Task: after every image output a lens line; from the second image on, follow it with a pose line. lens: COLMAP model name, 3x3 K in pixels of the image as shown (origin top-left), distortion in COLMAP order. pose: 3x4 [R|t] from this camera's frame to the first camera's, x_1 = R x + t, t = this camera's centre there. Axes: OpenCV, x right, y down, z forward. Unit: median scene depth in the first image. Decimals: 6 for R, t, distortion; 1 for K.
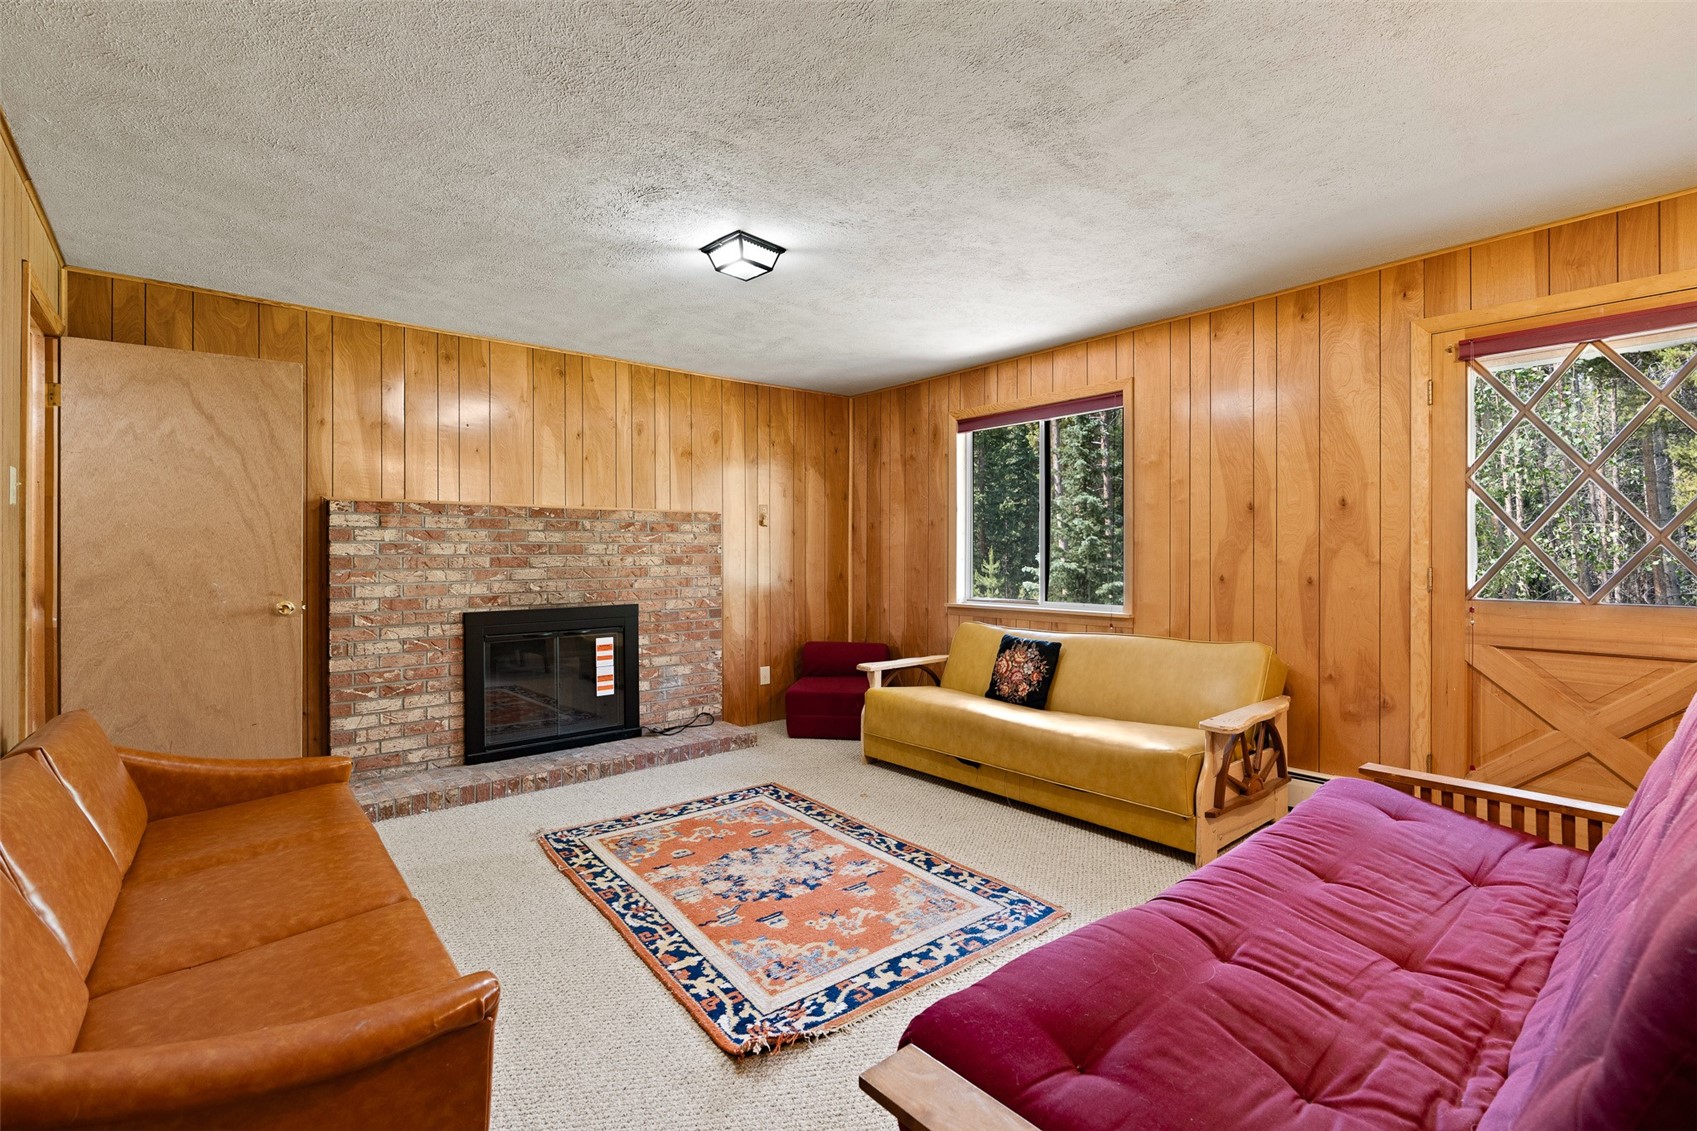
lens RADIAL K [[754.2, 0, 853.0], [0, 754.2, 553.9], [0, 0, 1]] dist [-0.011170, 0.000760]
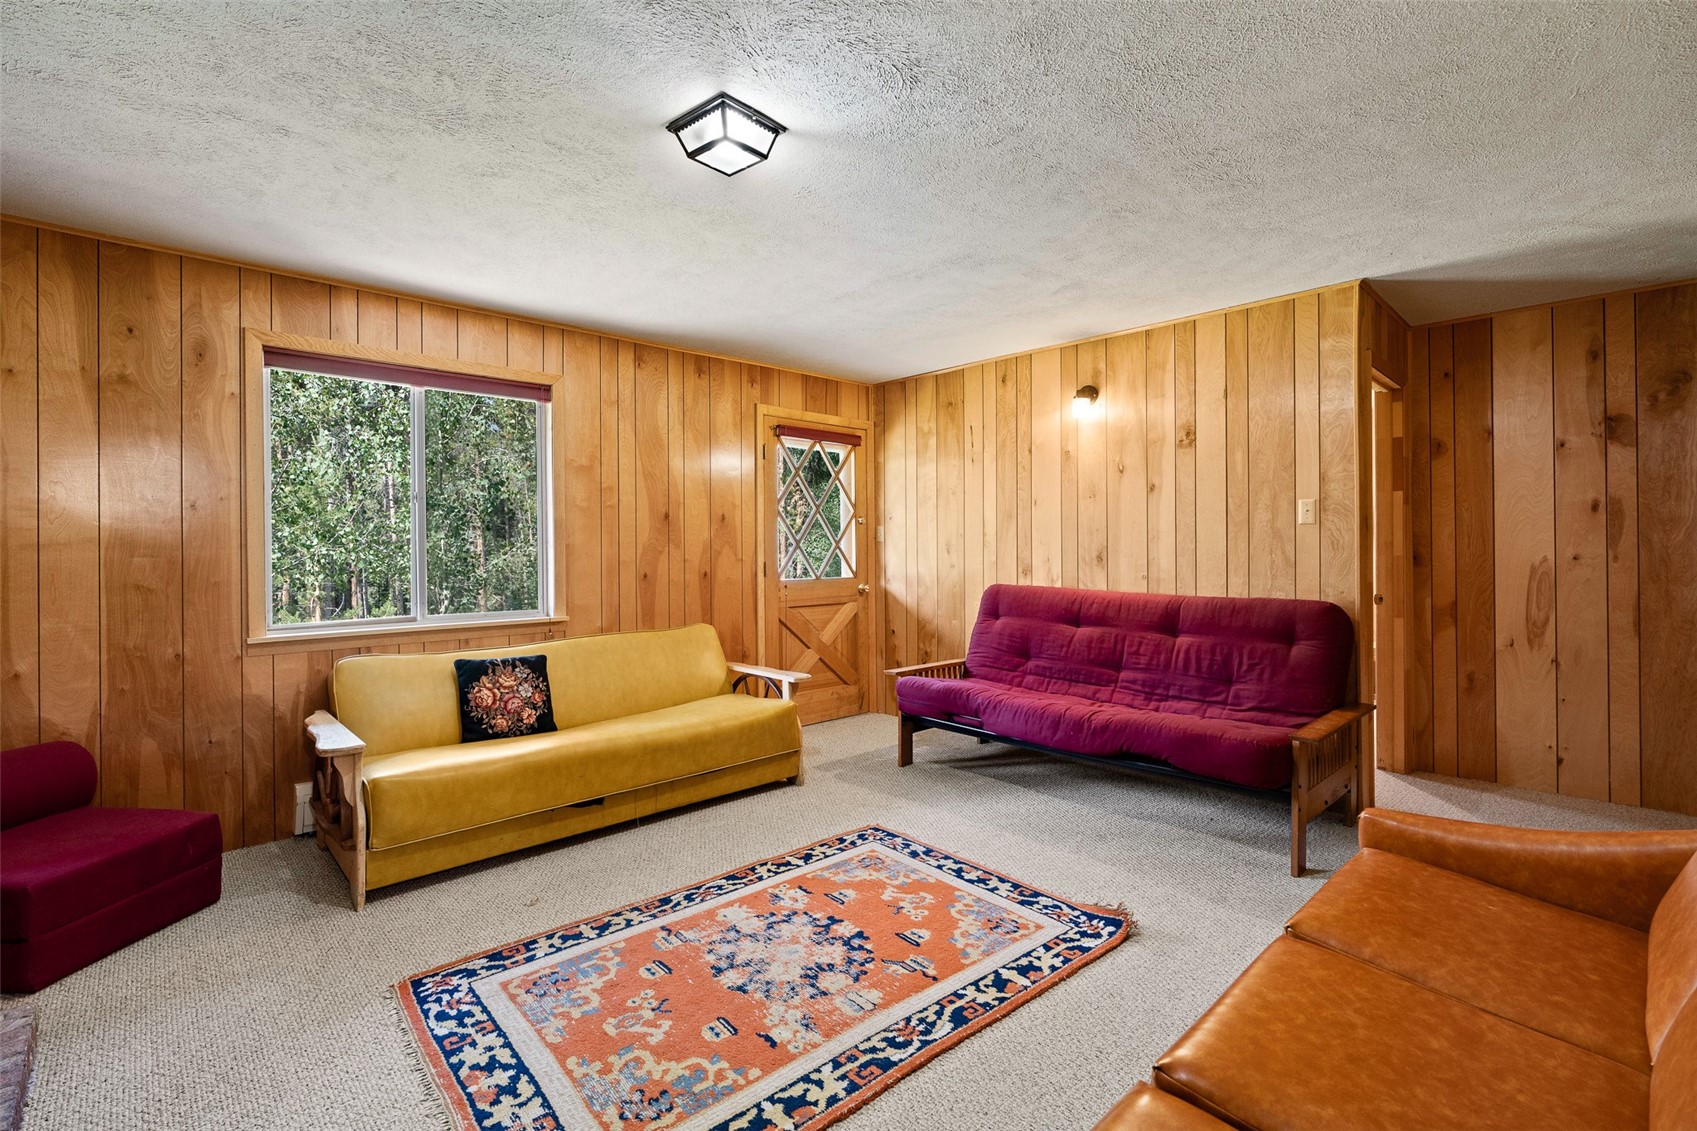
lens RADIAL K [[754.2, 0, 853.0], [0, 754.2, 553.9], [0, 0, 1]] dist [-0.011170, 0.000760]
pose [[-0.044758, -0.001408, 0.998997, -0.902401], [0.008492, 0.999962, 0.001790, -0.000382], [-0.998962, 0.008564, -0.044744, 0.957636]]
